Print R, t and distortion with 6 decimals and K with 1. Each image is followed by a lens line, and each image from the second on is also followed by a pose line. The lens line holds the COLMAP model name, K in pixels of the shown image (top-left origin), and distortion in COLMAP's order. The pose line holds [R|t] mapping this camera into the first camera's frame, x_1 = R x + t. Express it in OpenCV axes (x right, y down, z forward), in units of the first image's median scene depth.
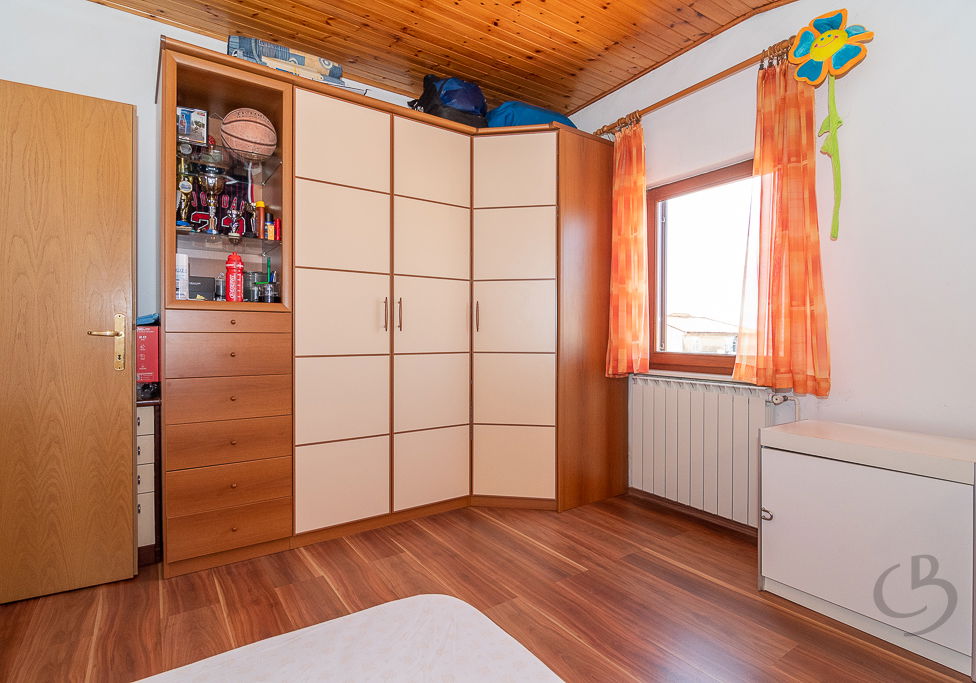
lens RADIAL K [[502.8, 0, 490.3], [0, 502.8, 335.8], [0, 0, 1]] dist [-0.001967, -0.000896]
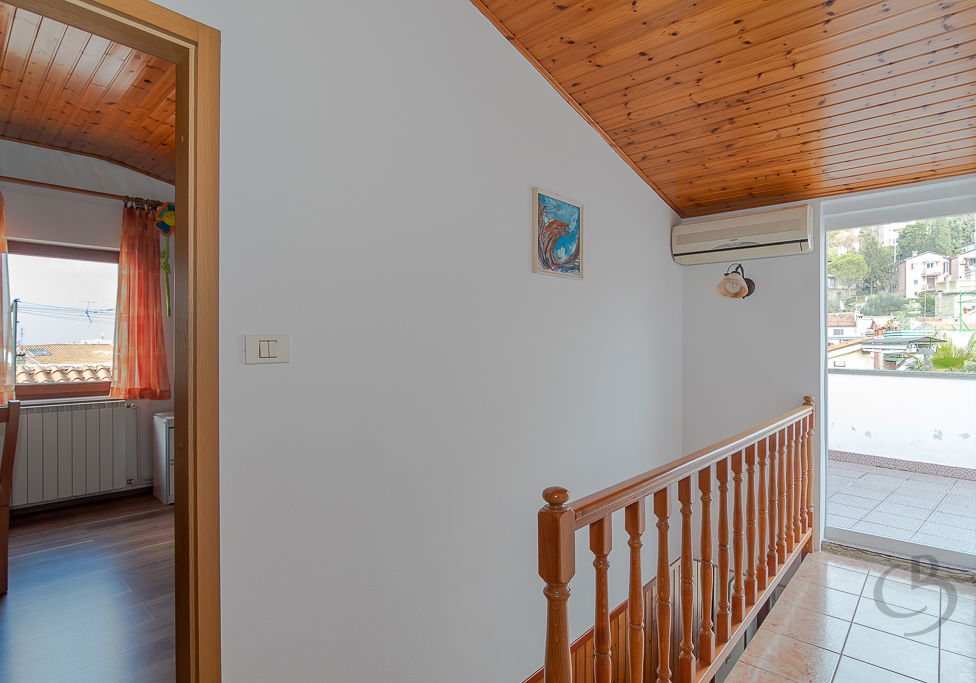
lens RADIAL K [[505.7, 0, 488.0], [0, 505.7, 341.5], [0, 0, 1]] dist [-0.003243, -0.000937]
pose [[-0.224972, 0.004171, 0.974356, -1.330286], [0.000764, 0.999991, -0.004104, -0.081671], [-0.974365, -0.000179, -0.224973, 0.217787]]
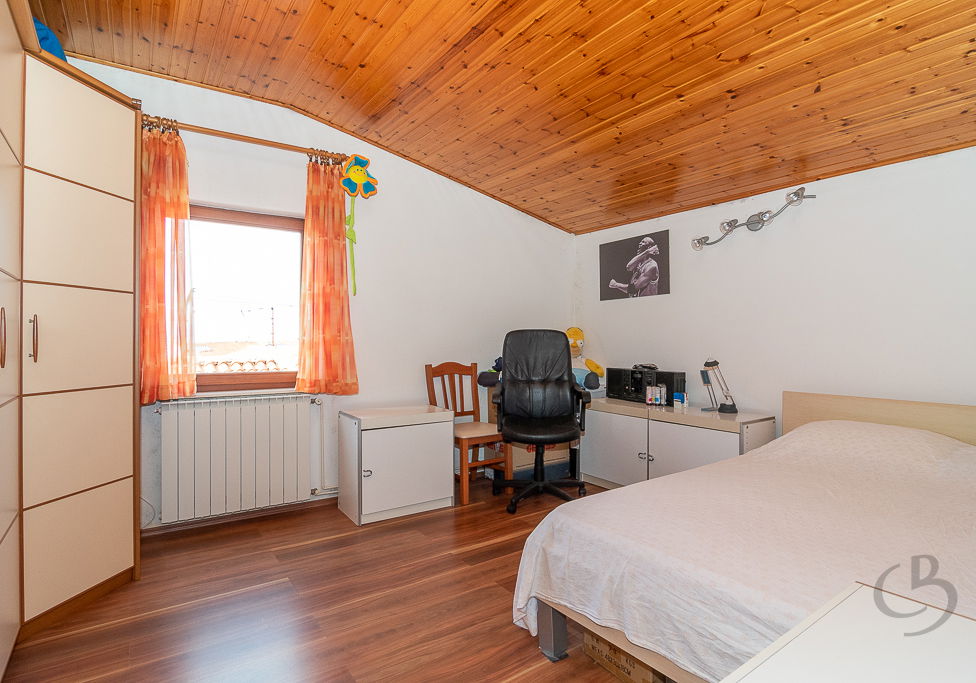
lens RADIAL K [[502.8, 0, 490.3], [0, 502.8, 335.8], [0, 0, 1]] dist [-0.001967, -0.000896]
pose [[-0.015368, 0.008786, 0.999843, -0.829309], [0.001827, 0.999960, -0.008759, -0.042771], [-0.999880, 0.001692, -0.015383, 0.532536]]
